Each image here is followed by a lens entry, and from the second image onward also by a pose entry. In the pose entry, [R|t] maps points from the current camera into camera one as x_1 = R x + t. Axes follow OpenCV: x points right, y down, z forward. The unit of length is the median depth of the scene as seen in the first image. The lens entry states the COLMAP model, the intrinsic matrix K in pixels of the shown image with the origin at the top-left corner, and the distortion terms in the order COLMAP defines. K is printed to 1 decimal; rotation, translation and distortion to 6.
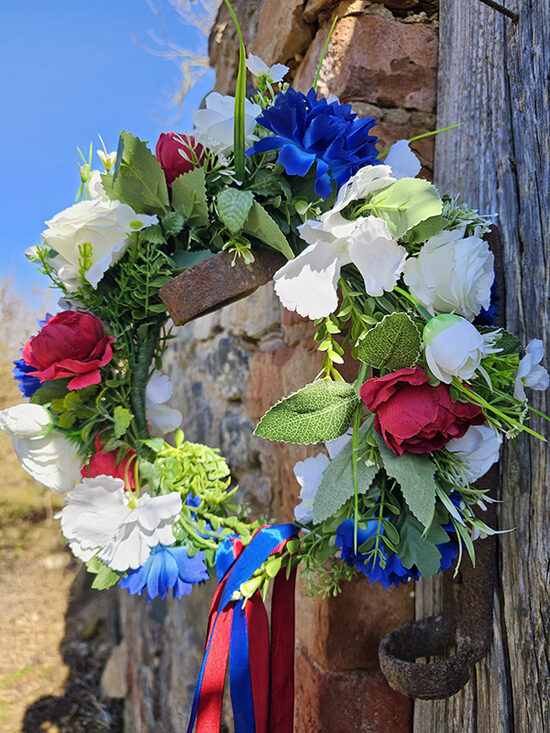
lens RADIAL K [[504.4, 0, 273.4], [0, 504.4, 367.9], [0, 0, 1]] dist [0.004661, -0.004747]
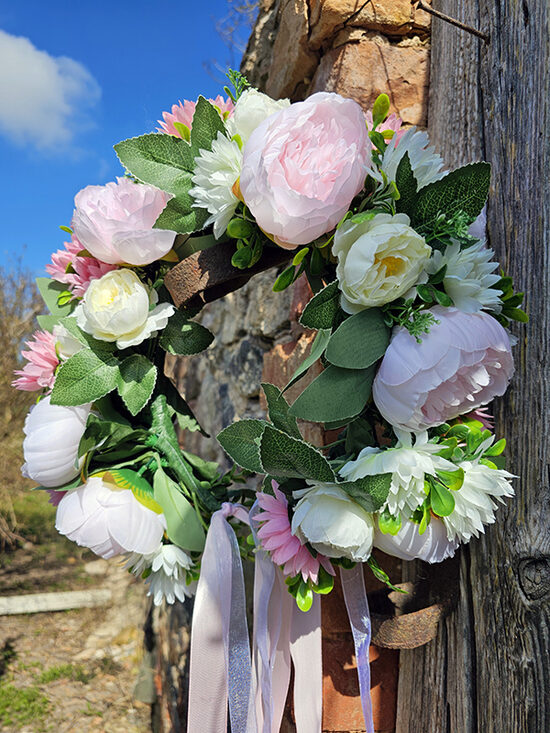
lens RADIAL K [[501.3, 0, 273.8], [0, 501.3, 364.9], [0, 0, 1]] dist [0.005764, -0.002922]
pose [[0.996770, 0.014056, -0.079068, 0.083241], [-0.017298, 0.999031, -0.040464, 0.064500], [0.078423, 0.041701, 0.996048, -0.093212]]
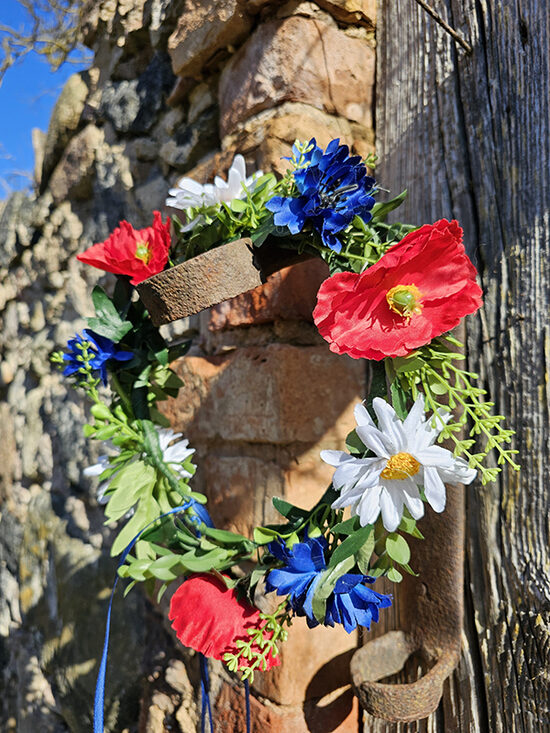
lens RADIAL K [[508.4, 0, 268.3], [0, 508.4, 366.9], [0, 0, 1]] dist [-0.002241, -0.003832]
pose [[0.949656, 0.015271, 0.312923, -0.195261], [-0.007557, 0.999637, -0.025850, 0.002559], [-0.313204, 0.022184, 0.949427, 0.105038]]
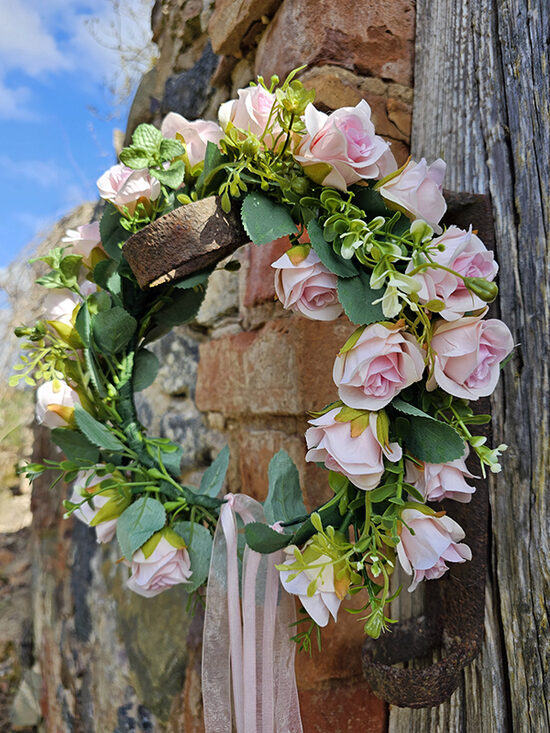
lens RADIAL K [[506.5, 0, 268.0], [0, 506.5, 367.2], [0, 0, 1]] dist [-0.001958, -0.001236]
pose [[0.990592, 0.014749, 0.136051, -0.071288], [-0.012912, 0.999813, -0.014380, 0.043130], [-0.136237, 0.012488, 0.990598, 0.096765]]
